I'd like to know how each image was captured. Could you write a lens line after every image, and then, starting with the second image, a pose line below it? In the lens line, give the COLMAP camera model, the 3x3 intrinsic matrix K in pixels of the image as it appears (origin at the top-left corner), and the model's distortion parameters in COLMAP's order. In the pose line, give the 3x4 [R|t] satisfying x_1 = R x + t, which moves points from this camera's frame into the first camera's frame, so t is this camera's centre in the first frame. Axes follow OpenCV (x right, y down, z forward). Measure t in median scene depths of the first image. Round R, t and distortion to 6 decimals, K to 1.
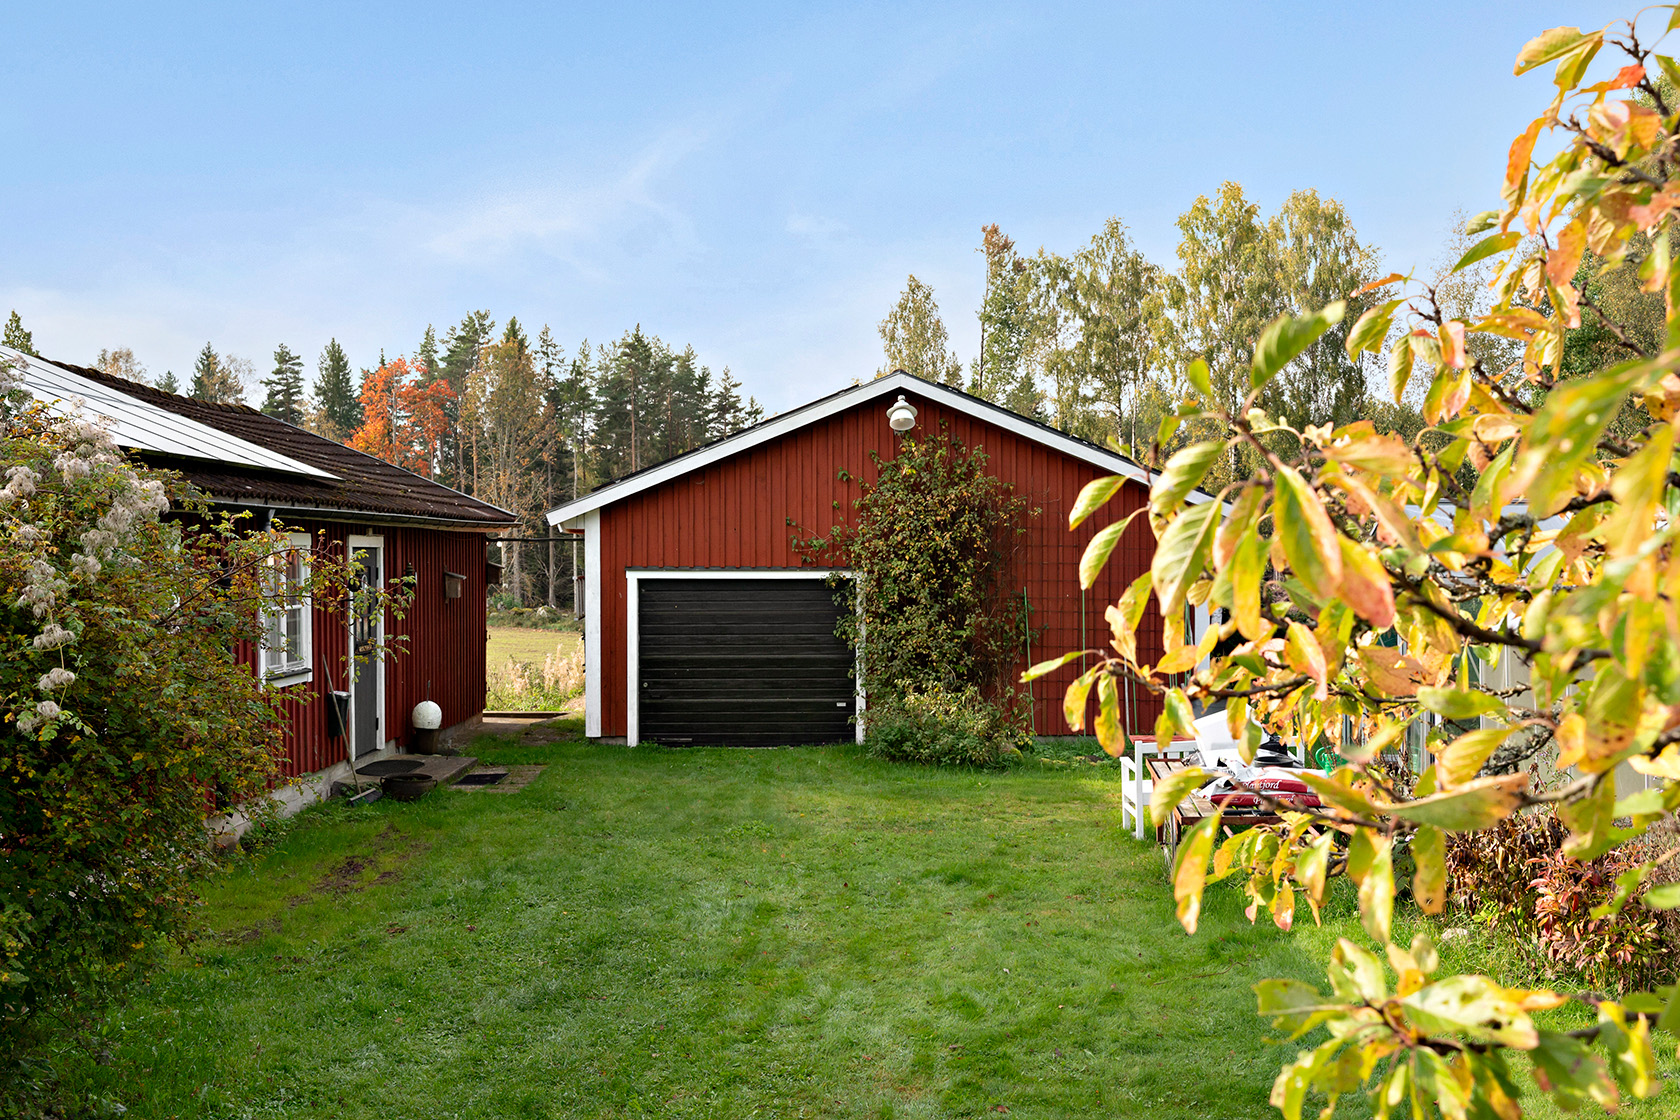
lens RADIAL K [[1590.4, 0, 843.2], [0, 1590.4, 557.1], [0, 0, 1]] dist [0.053807, 0.000000]
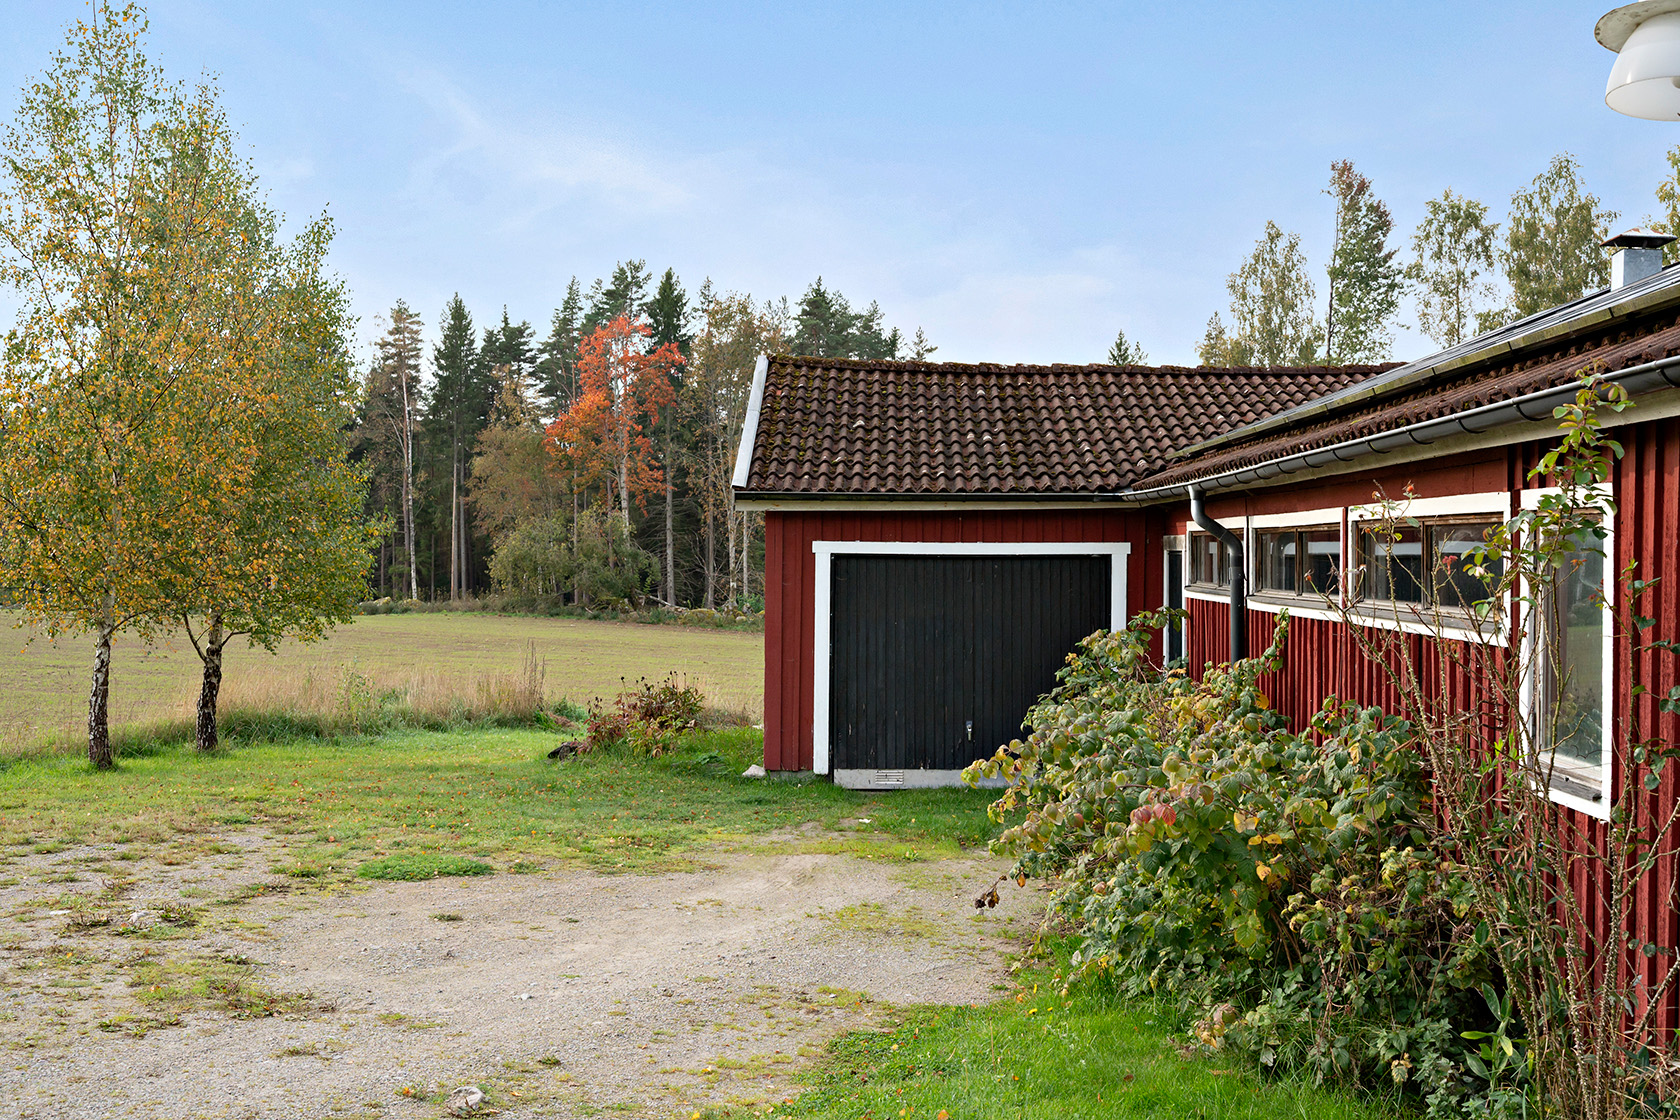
lens RADIAL K [[1910.1, 0, 839.9], [0, 1910.1, 559.2], [0, 0, 1]] dist [0.010632, 0.000000]
pose [[0.999153, 0.009907, -0.039930, -0.129878], [-0.009818, 0.999949, 0.002435, 0.001385], [0.039953, -0.002041, 0.999199, -0.018153]]
